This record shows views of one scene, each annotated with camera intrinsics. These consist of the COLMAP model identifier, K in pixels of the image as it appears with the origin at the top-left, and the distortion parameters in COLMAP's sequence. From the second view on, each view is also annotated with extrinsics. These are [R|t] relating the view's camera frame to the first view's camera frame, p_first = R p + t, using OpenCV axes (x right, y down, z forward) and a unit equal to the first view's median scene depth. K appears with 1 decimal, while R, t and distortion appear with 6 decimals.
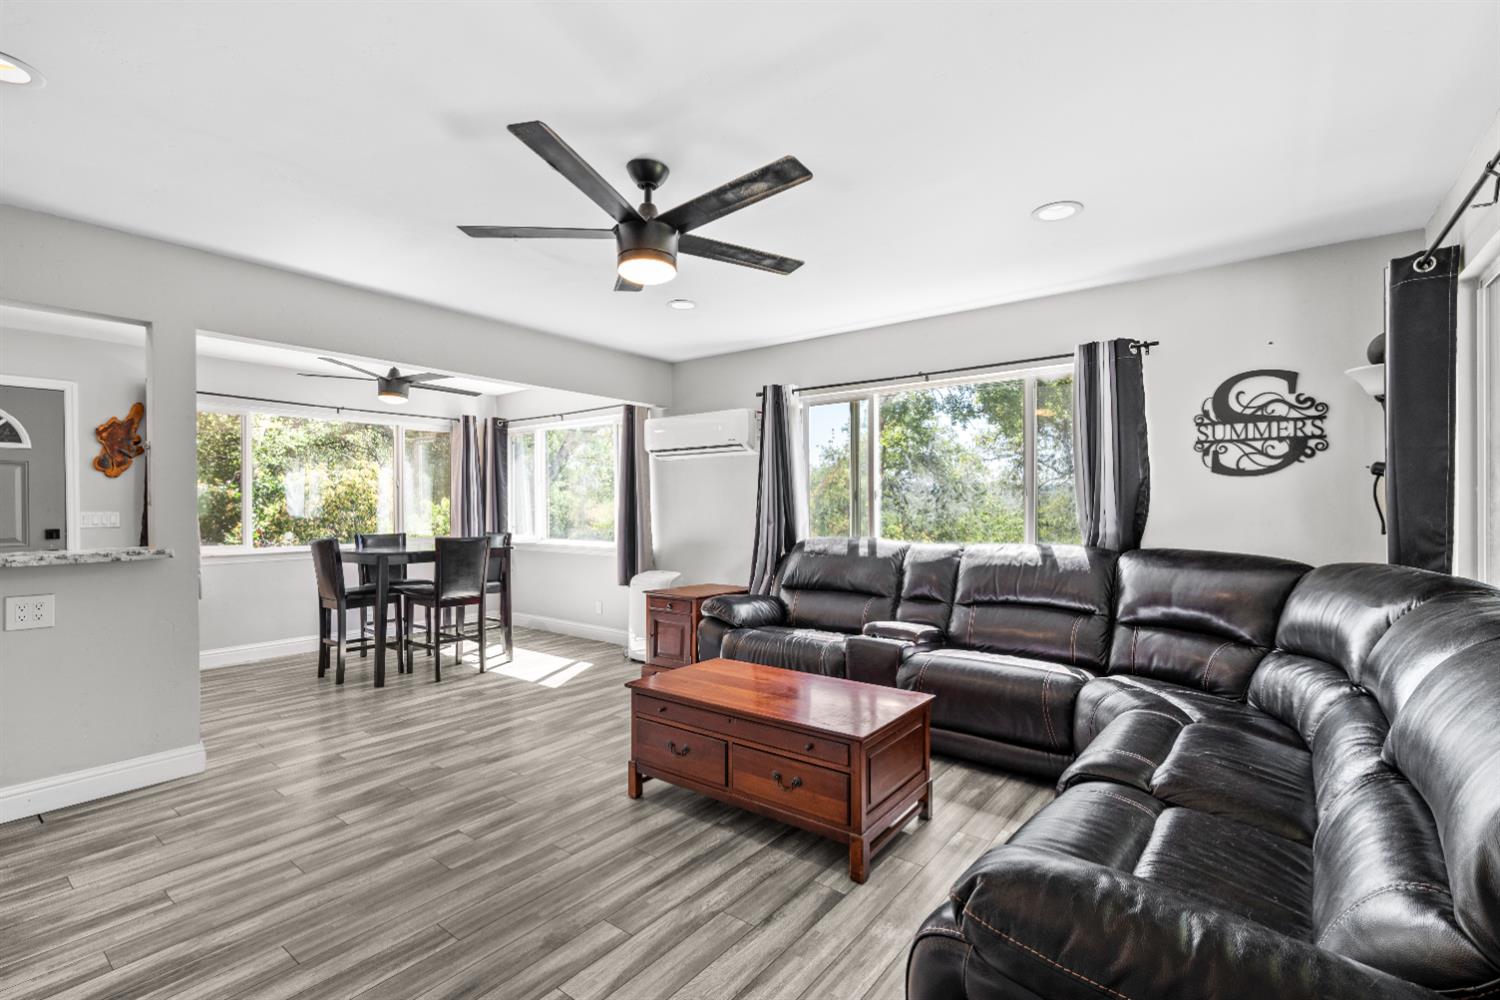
lens RADIAL K [[677.6, 0, 745.0], [0, 677.6, 508.7], [0, 0, 1]] dist [-0.005687, -0.000730]
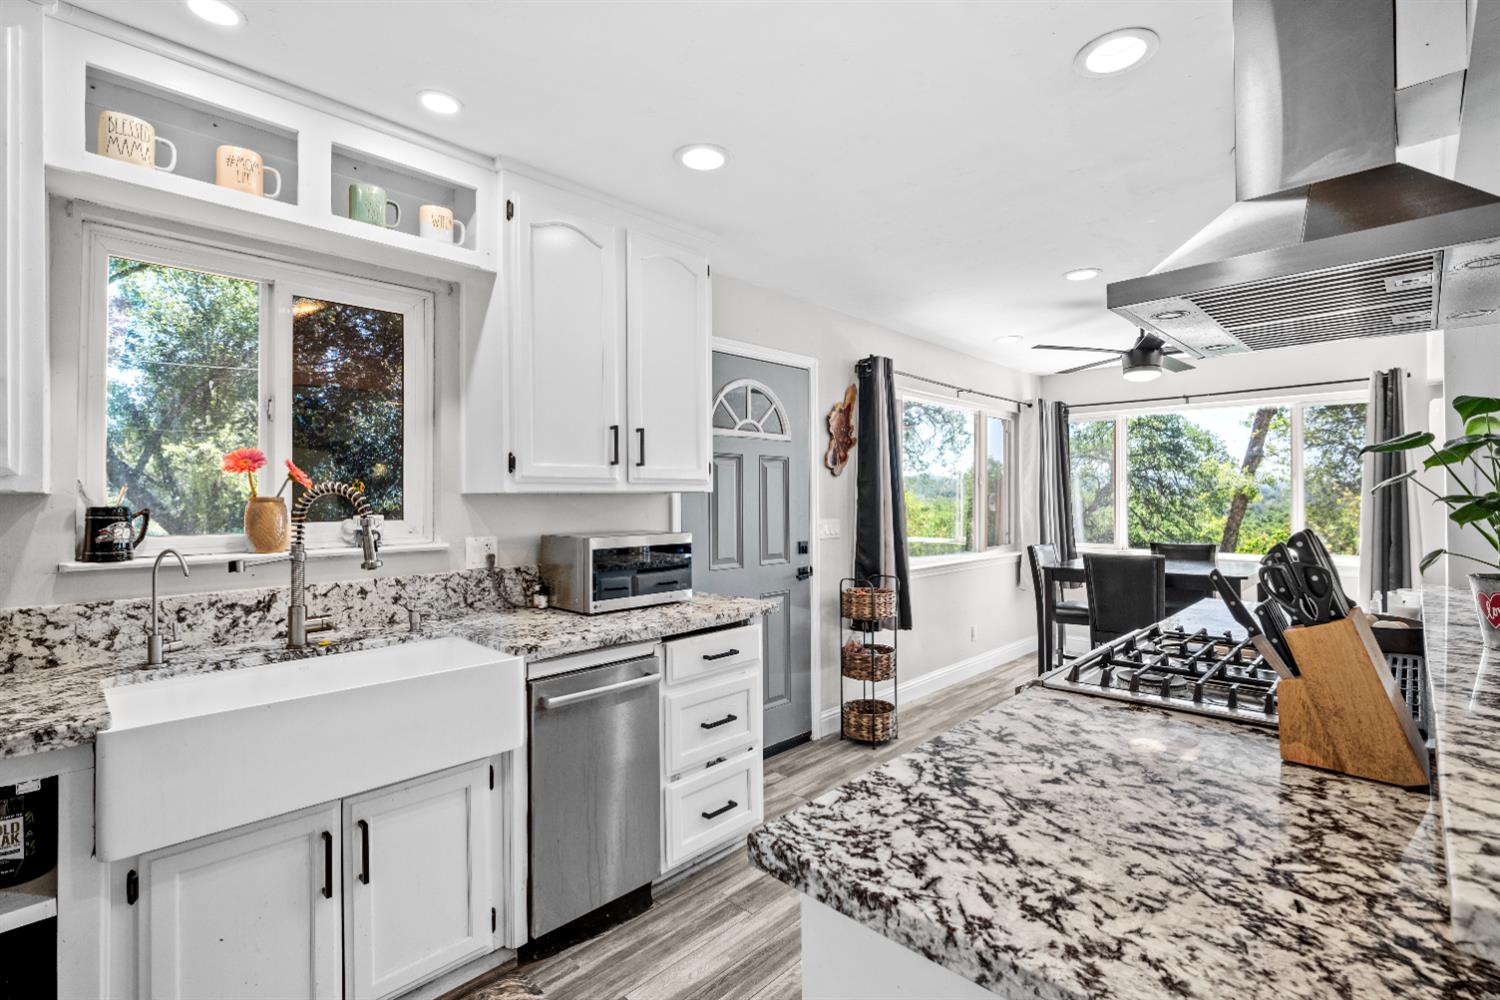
lens RADIAL K [[677.6, 0, 751.9], [0, 677.6, 503.0], [0, 0, 1]] dist [-0.005687, -0.000730]
pose [[0.993658, -0.006149, -0.112277, -0.973272], [0.004887, 0.999922, -0.011515, -0.006116], [0.112339, 0.010893, 0.993610, 0.187374]]
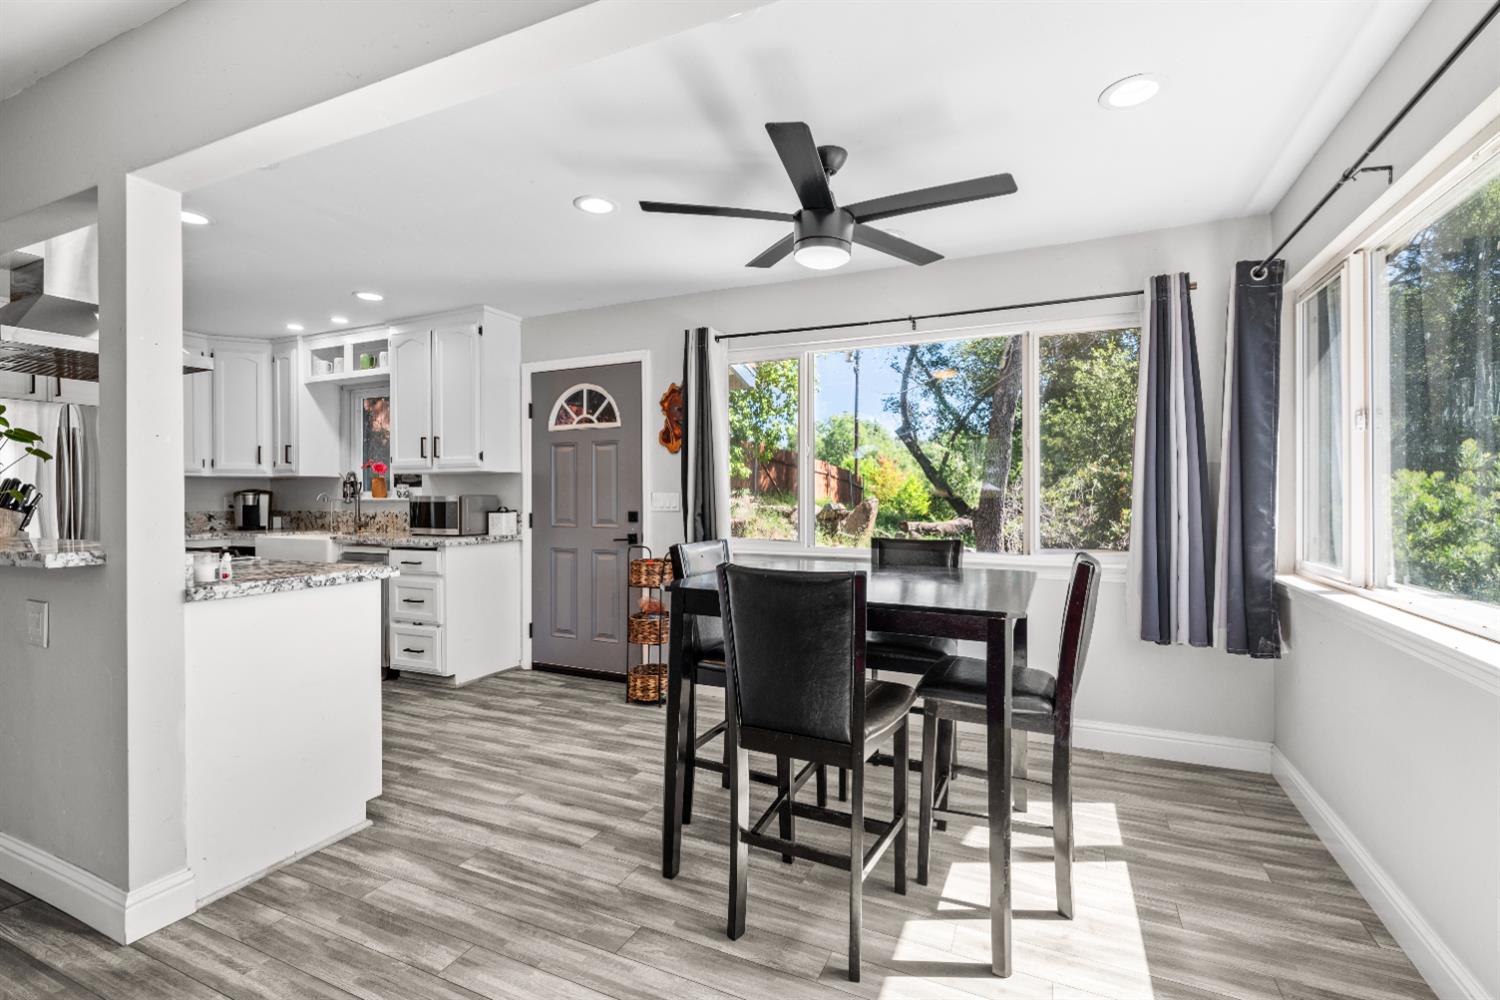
lens RADIAL K [[677.6, 0, 747.8], [0, 677.6, 489.7], [0, 0, 1]] dist [-0.005687, -0.000730]
pose [[0.262698, -0.002217, -0.964876, -0.079554], [-0.006481, 0.999971, -0.004062, 0.003108], [0.964856, 0.007321, 0.262676, 0.883202]]
